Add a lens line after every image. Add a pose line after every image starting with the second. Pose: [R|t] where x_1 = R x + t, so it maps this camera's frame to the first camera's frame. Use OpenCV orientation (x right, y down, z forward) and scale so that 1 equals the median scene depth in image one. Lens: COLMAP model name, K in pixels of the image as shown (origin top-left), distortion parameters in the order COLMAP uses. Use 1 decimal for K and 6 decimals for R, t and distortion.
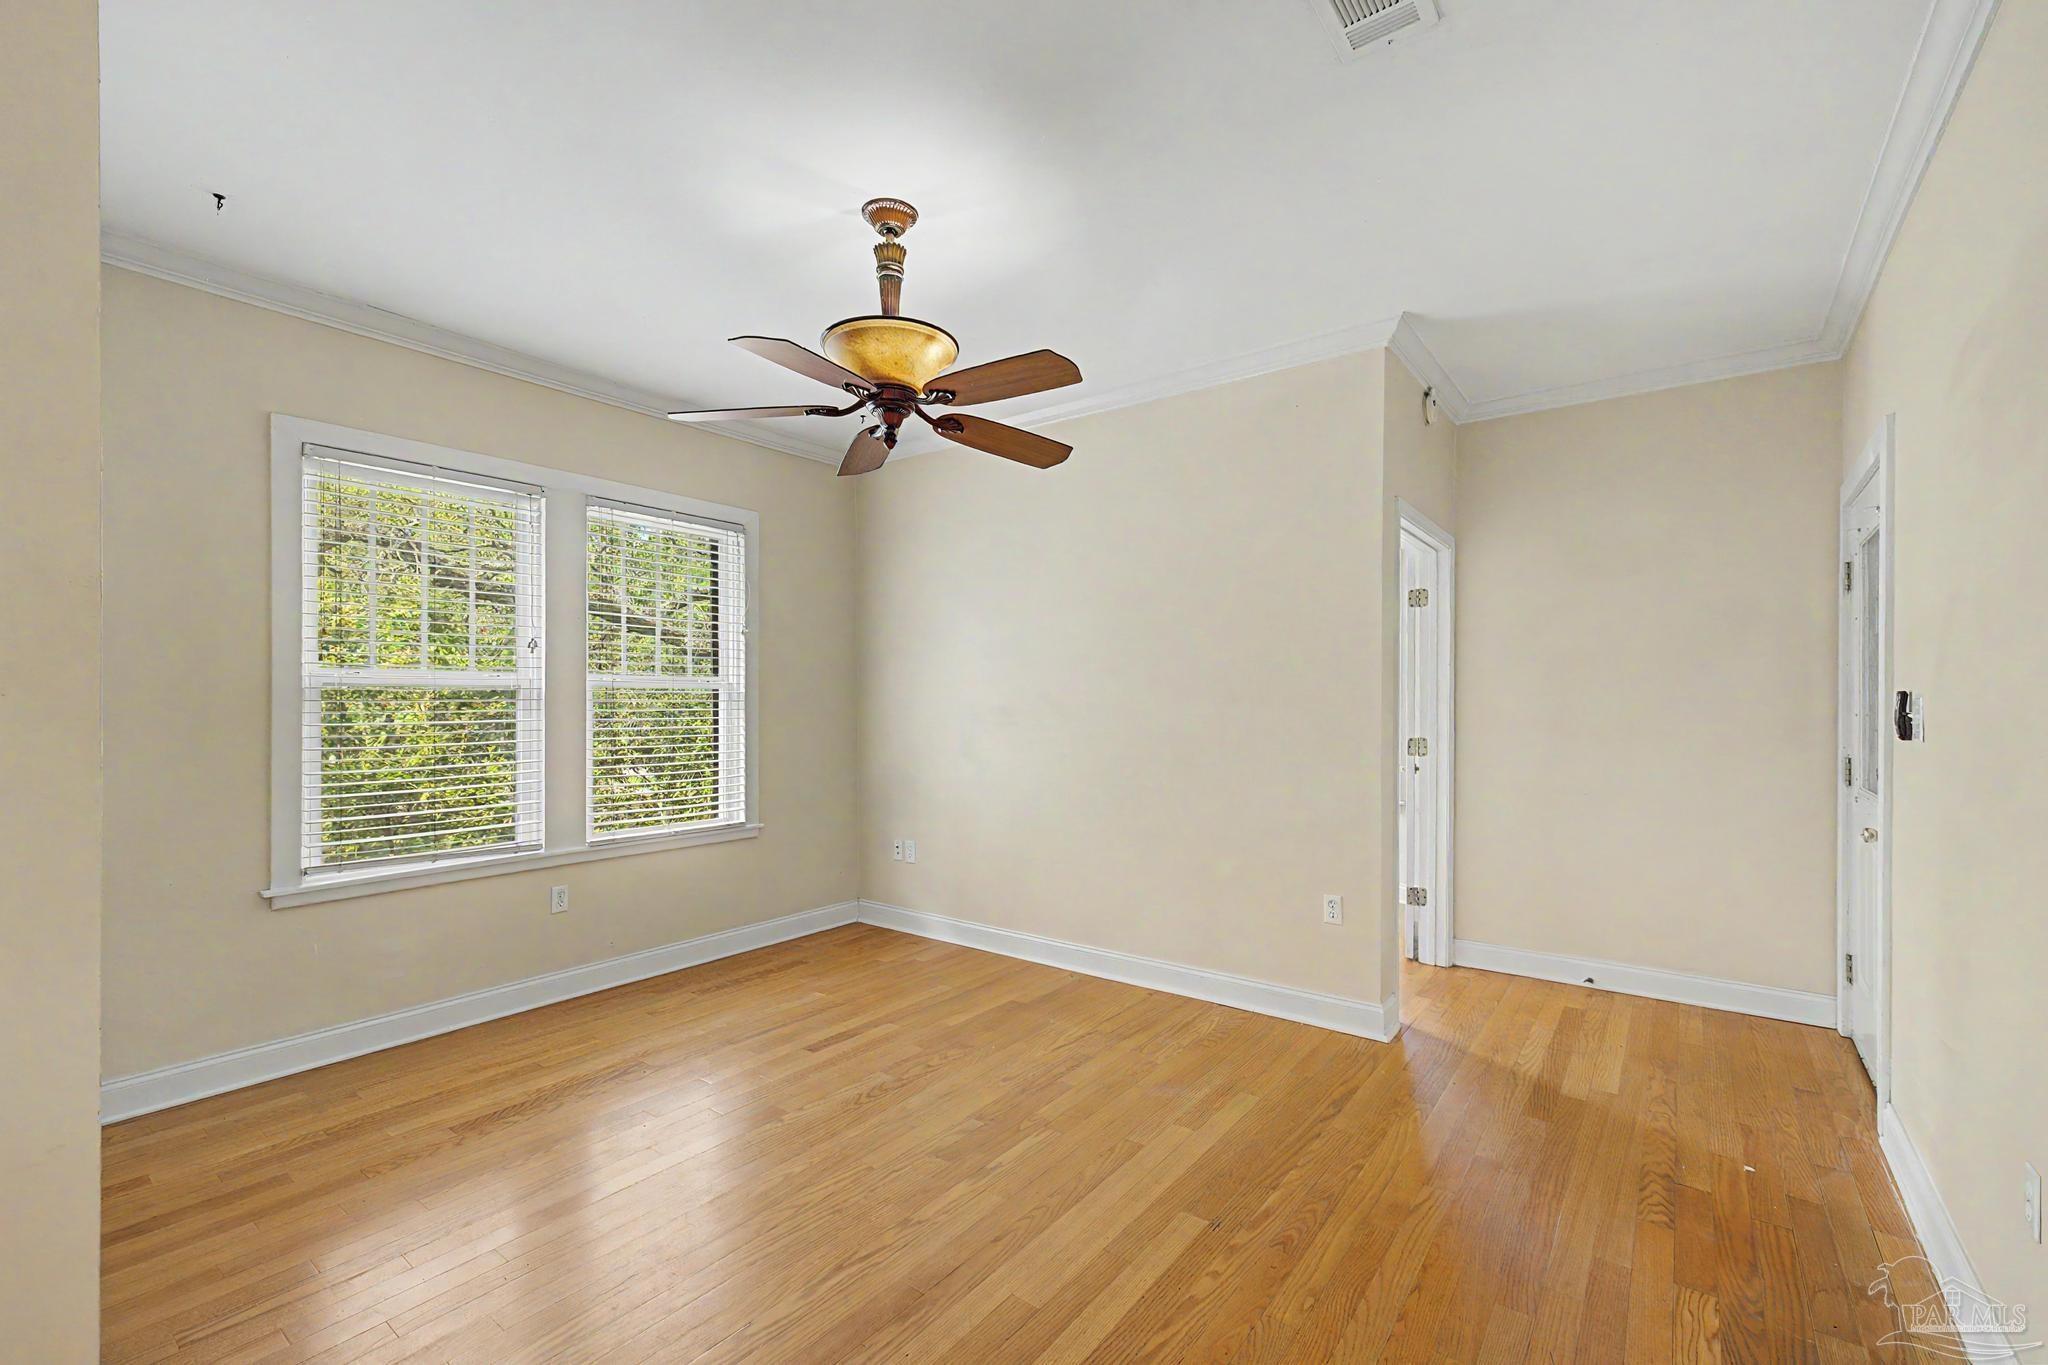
lens RADIAL K [[877.0, 0, 1024.6], [0, 877.0, 695.2], [0, 0, 1]] dist [-0.000924, -0.000028]
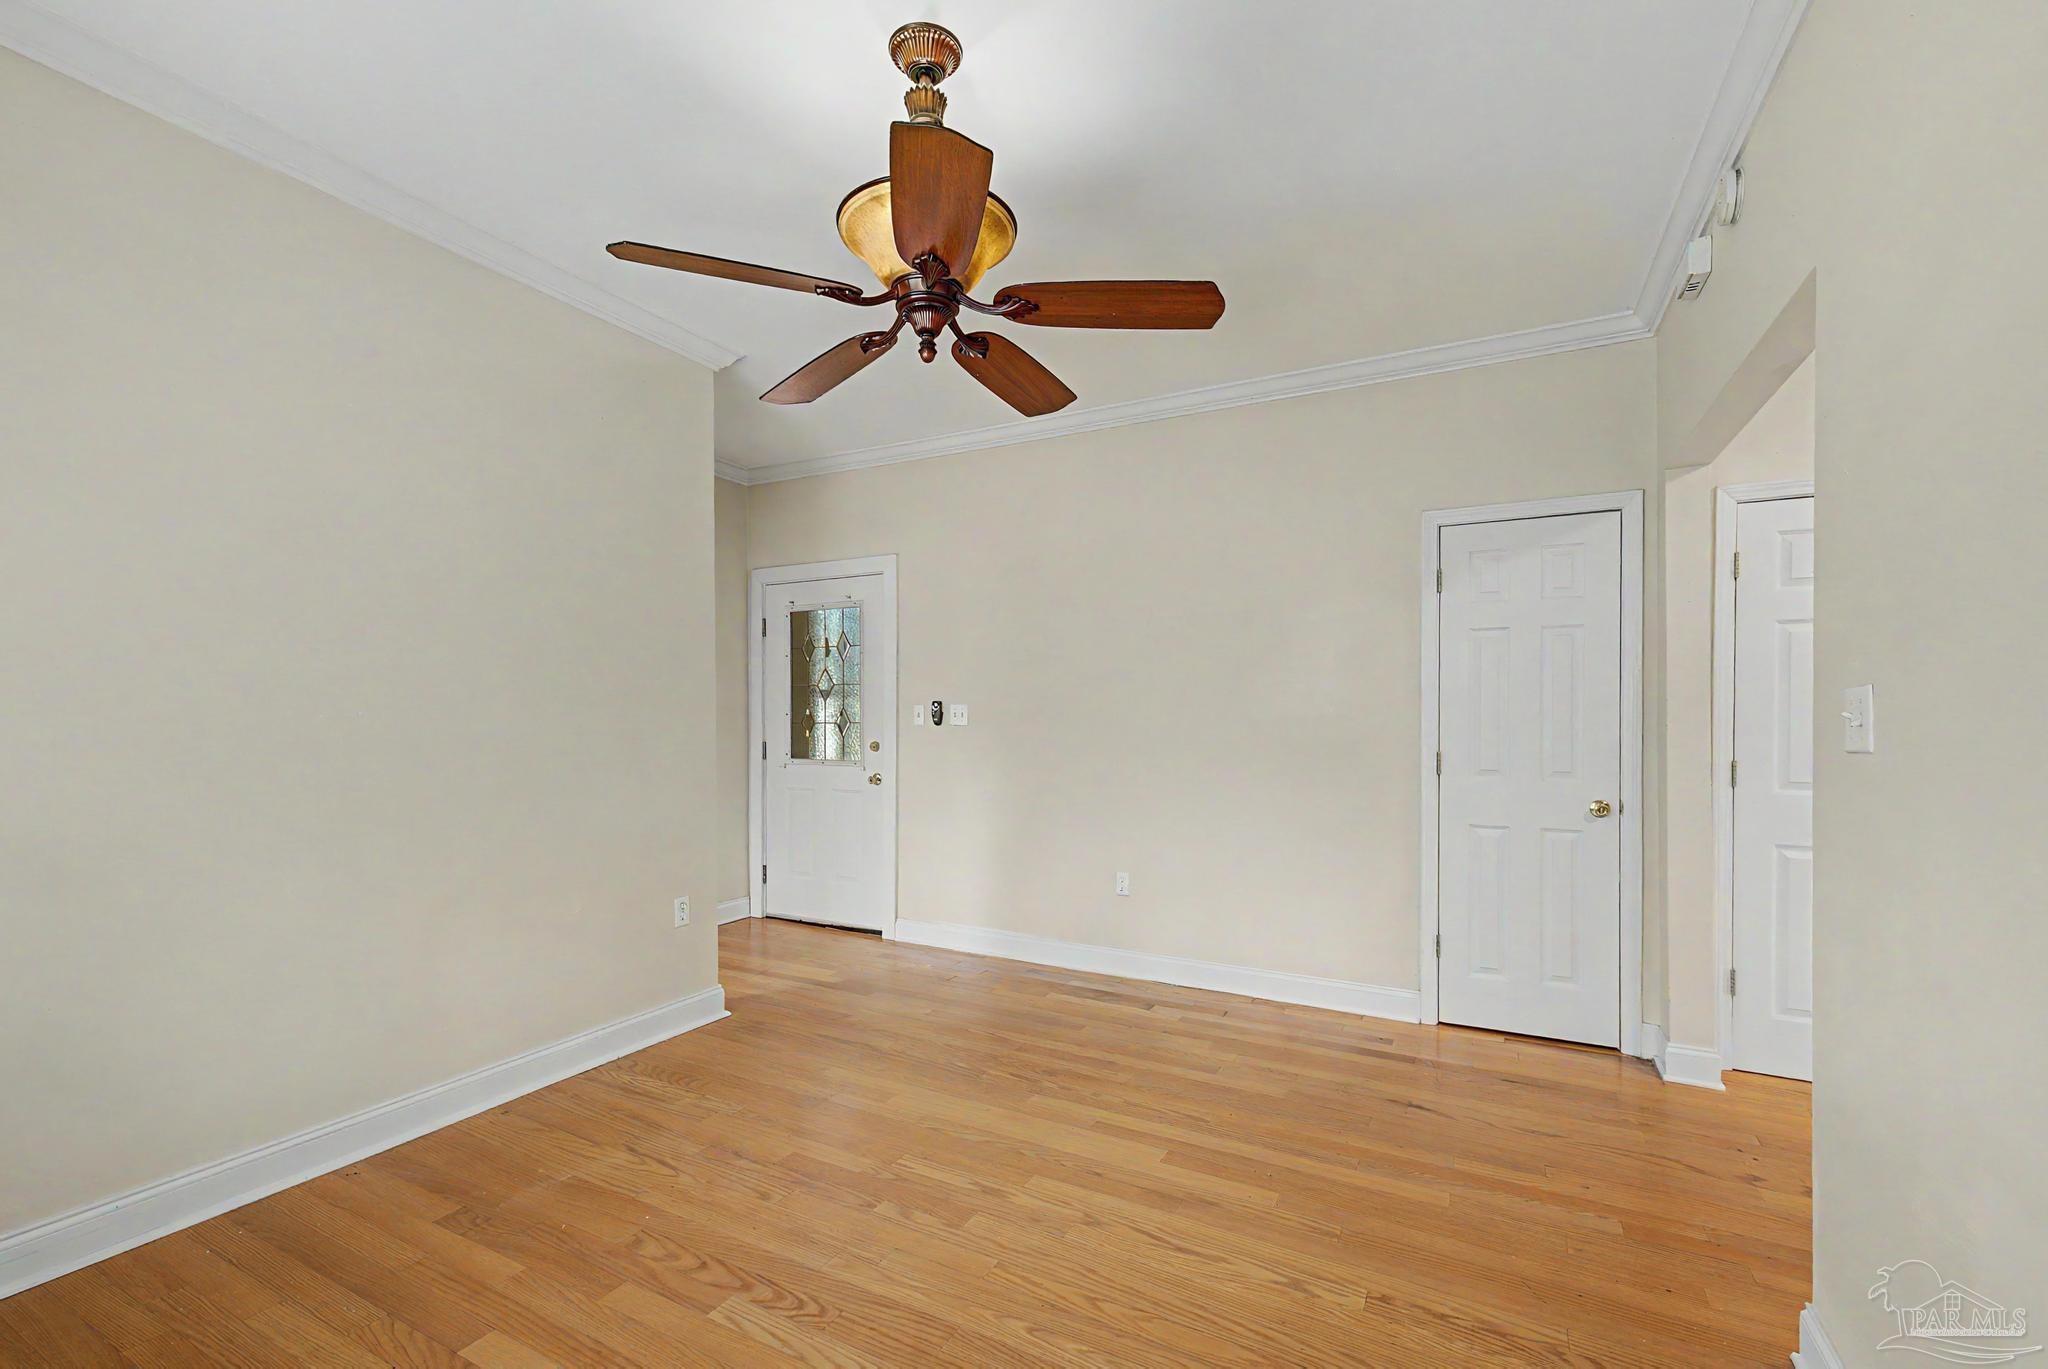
lens RADIAL K [[877.0, 0, 1021.7], [0, 877.0, 700.7], [0, 0, 1]] dist [-0.000924, -0.000028]
pose [[-0.162000, 0.015759, 0.986665, -0.695371], [-0.006254, 0.999836, -0.016996, 0.018958], [-0.986771, -0.008924, -0.161875, 0.779978]]
